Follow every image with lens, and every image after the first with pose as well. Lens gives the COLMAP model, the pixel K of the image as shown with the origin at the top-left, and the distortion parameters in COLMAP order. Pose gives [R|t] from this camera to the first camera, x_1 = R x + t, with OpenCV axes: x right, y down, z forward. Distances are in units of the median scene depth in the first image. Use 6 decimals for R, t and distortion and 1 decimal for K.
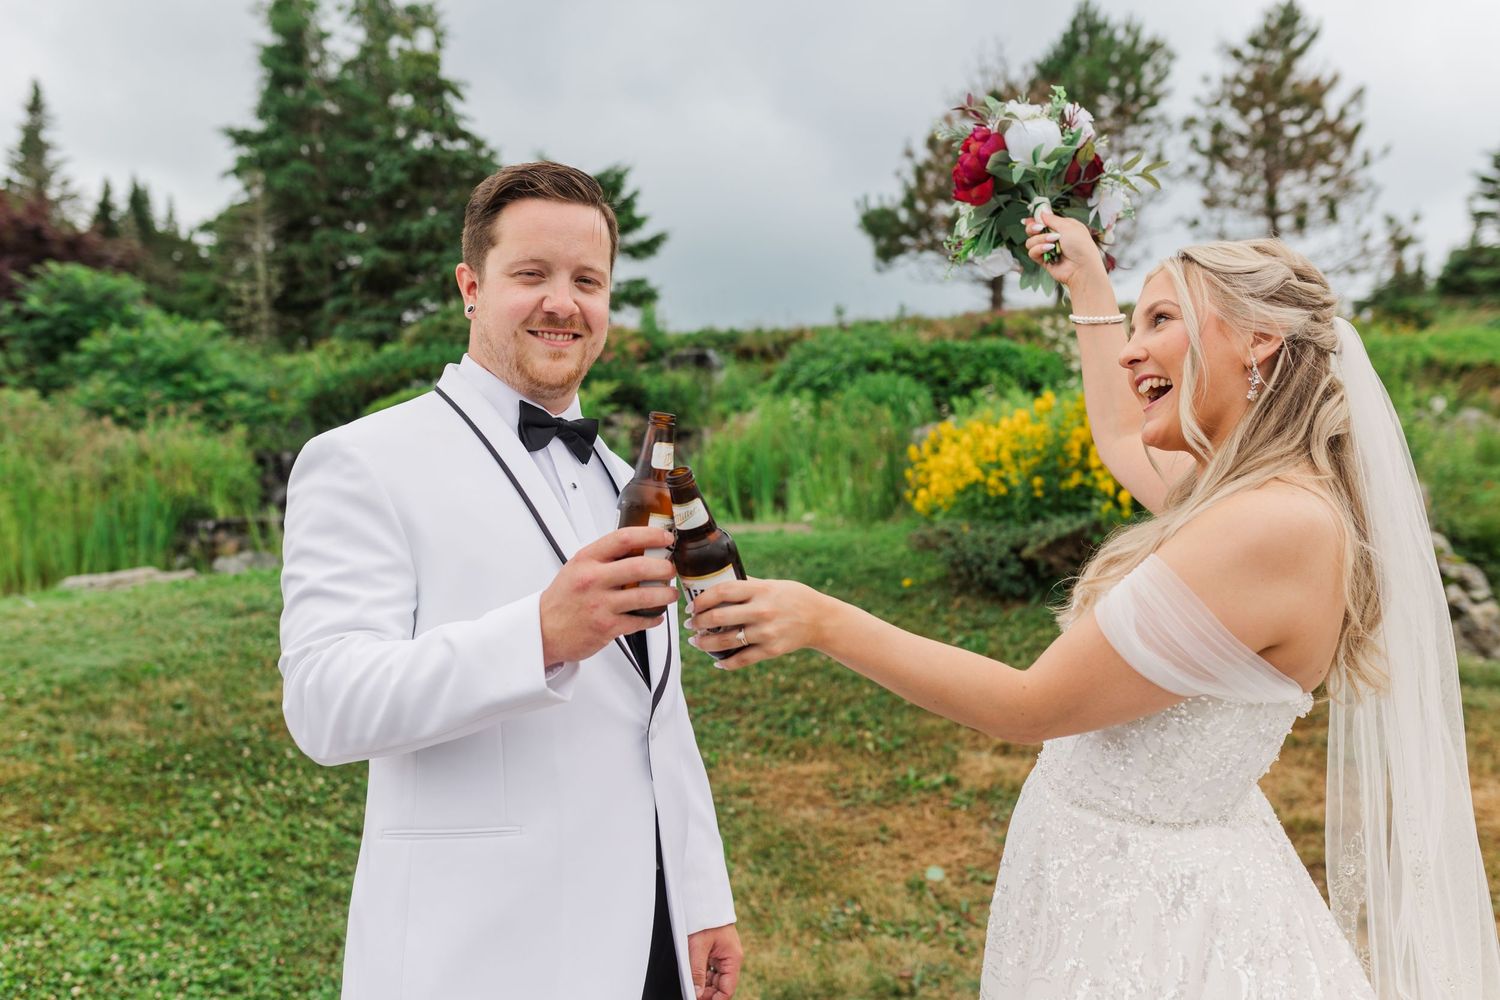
lens RADIAL K [[1392.1, 0, 750.0], [0, 1392.1, 500.0], [0, 0, 1]] dist [0.005320, 0.018211]
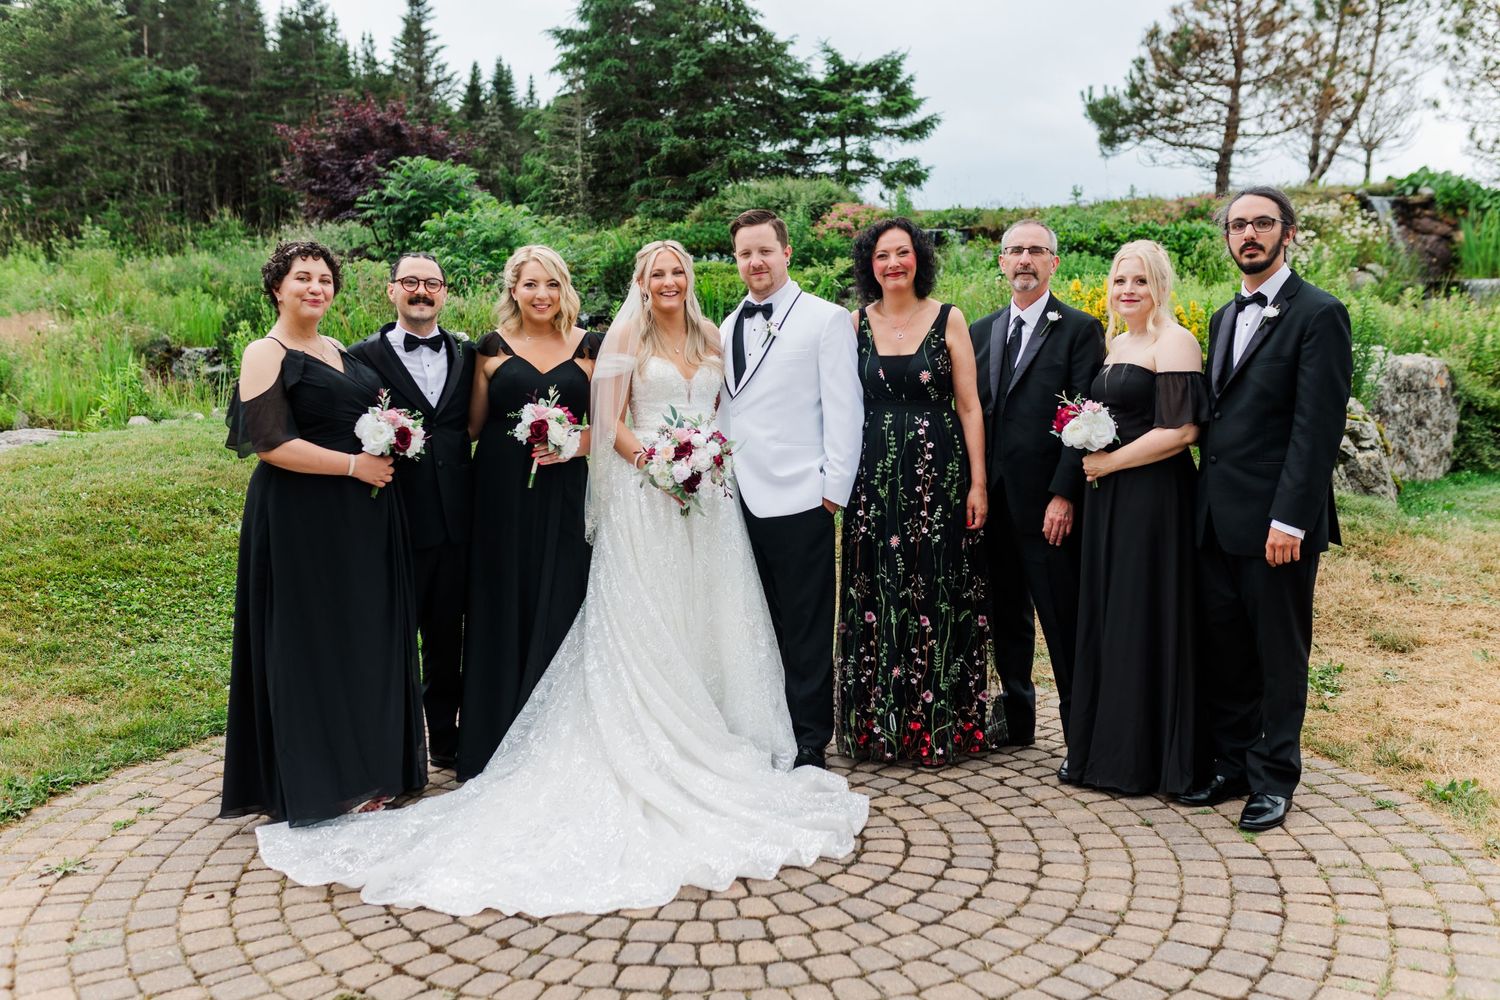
lens RADIAL K [[1392.1, 0, 750.0], [0, 1392.1, 500.0], [0, 0, 1]] dist [0.005320, 0.018211]
pose [[0.969504, 0.051688, -0.239561, 0.077798], [-0.029171, 0.994895, 0.096603, 0.003386], [0.243332, -0.086669, 0.966063, -0.105469]]
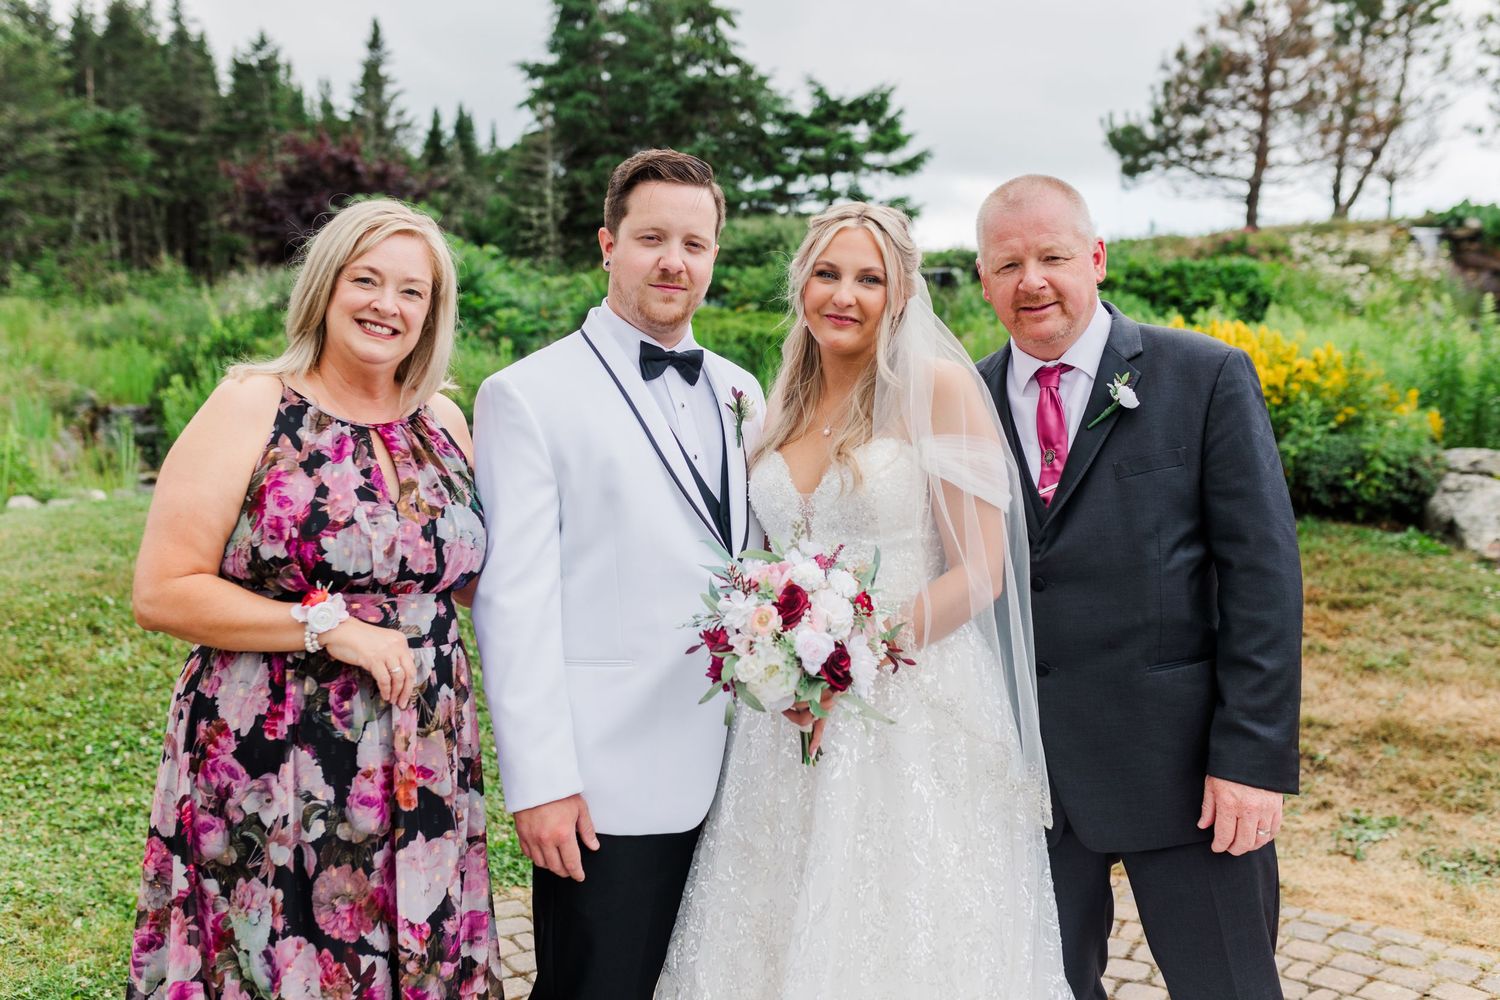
lens RADIAL K [[1392.1, 0, 750.0], [0, 1392.1, 500.0], [0, 0, 1]] dist [0.005320, 0.018211]
pose [[0.975892, 0.032339, -0.215843, 0.042049], [-0.019287, 0.997871, 0.062306, 0.000496], [0.217399, -0.056641, 0.974438, -0.031608]]
